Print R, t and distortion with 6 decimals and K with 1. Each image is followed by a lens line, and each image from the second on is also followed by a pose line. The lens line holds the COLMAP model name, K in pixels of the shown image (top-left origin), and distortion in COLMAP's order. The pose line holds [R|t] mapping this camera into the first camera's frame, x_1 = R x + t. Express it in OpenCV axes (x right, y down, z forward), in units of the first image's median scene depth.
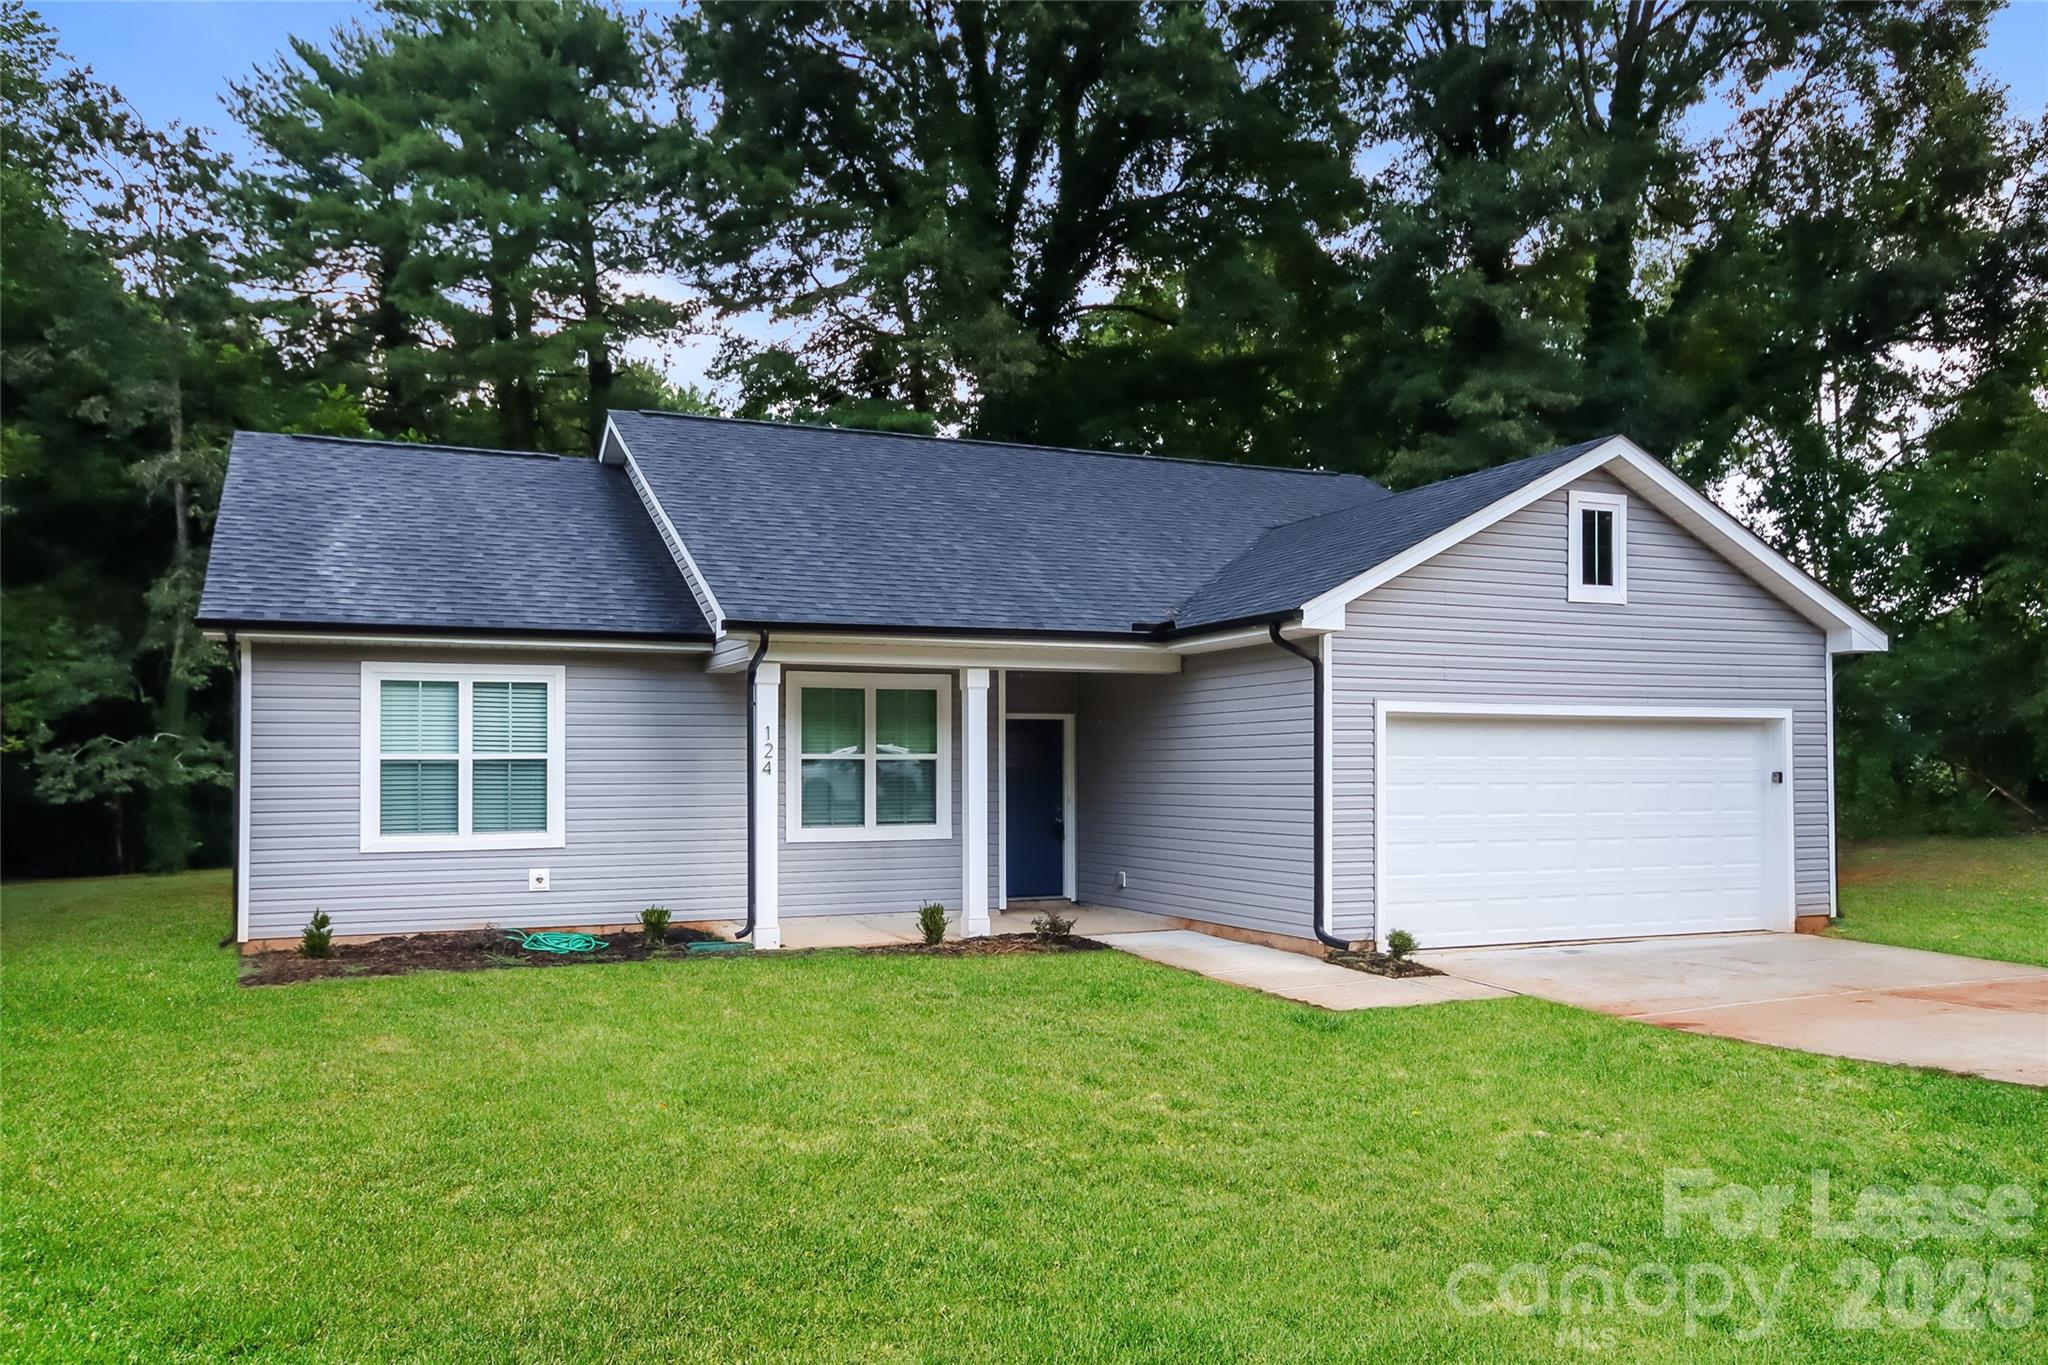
lens RADIAL K [[1515.0, 0, 1022.6], [0, 1515.0, 627.4], [0, 0, 1]] dist [0.002793, 0.029674]
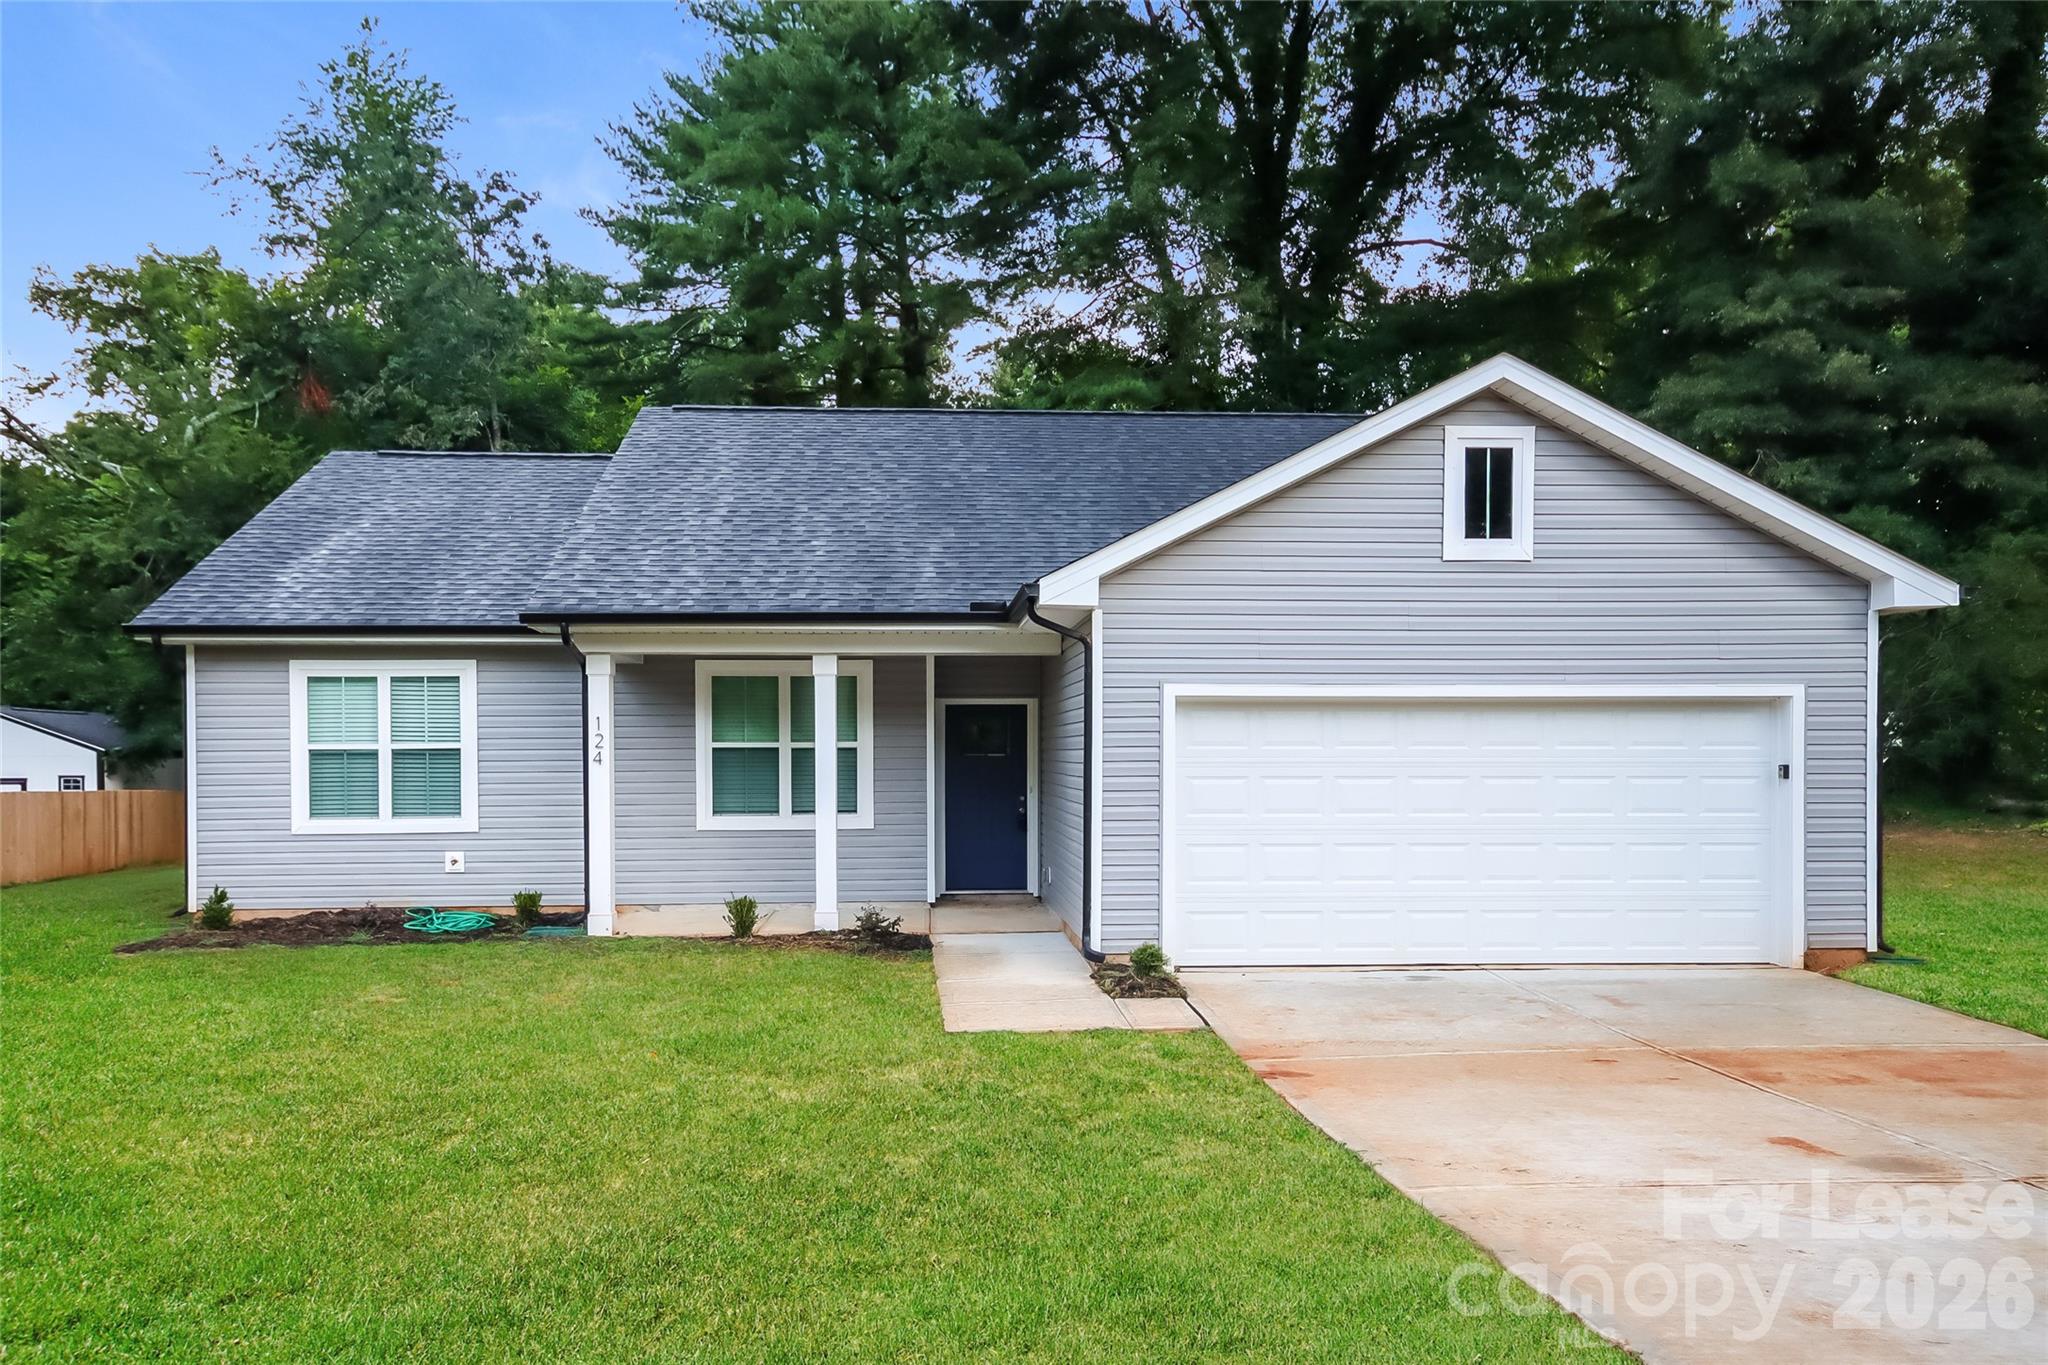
lens RADIAL K [[1526.5, 0, 1024.0], [0, 1526.5, 682.5], [0, 0, 1]] dist [0.006508, 0.122841]
pose [[0.942975, -0.014179, -0.332562, 0.416120], [0.031543, 0.998403, 0.046872, 0.003398], [0.331366, -0.054689, 0.941916, 0.128976]]
